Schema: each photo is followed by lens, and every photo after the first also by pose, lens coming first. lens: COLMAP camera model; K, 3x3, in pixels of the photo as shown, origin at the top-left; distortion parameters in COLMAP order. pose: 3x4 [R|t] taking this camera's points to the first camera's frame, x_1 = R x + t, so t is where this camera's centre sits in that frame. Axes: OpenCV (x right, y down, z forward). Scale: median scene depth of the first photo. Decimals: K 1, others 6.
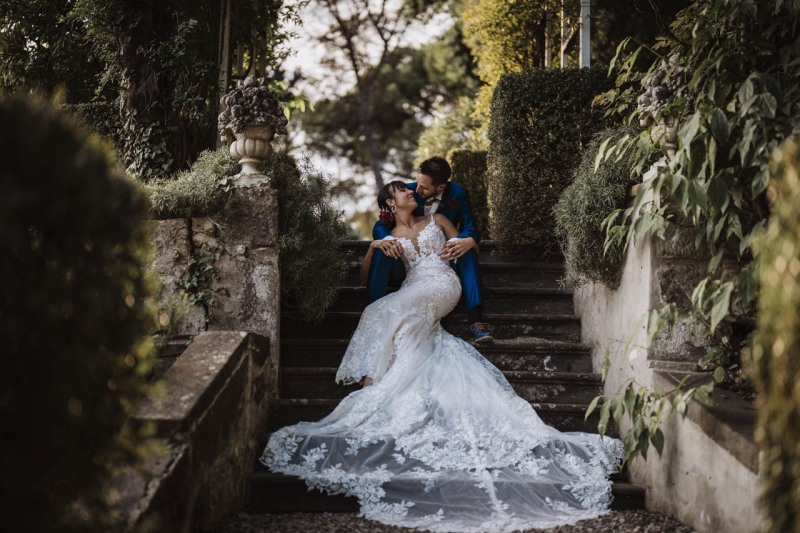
lens RADIAL K [[1194.5, 0, 389.5], [0, 1194.5, 250.3], [0, 0, 1]] dist [-0.044717, 0.150280]
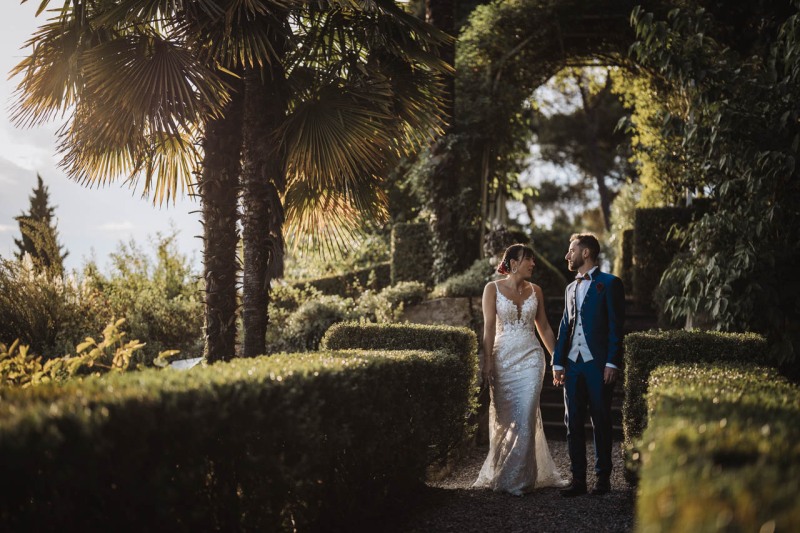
lens RADIAL K [[1133.0, 0, 389.6], [0, 1133.0, 263.6], [0, 0, 1]] dist [-0.125312, 0.866642]
pose [[0.978862, 0.003484, -0.204492, 0.091104], [0.002767, 0.999538, 0.030272, -0.138142], [0.204503, -0.030197, 0.978400, -0.898273]]
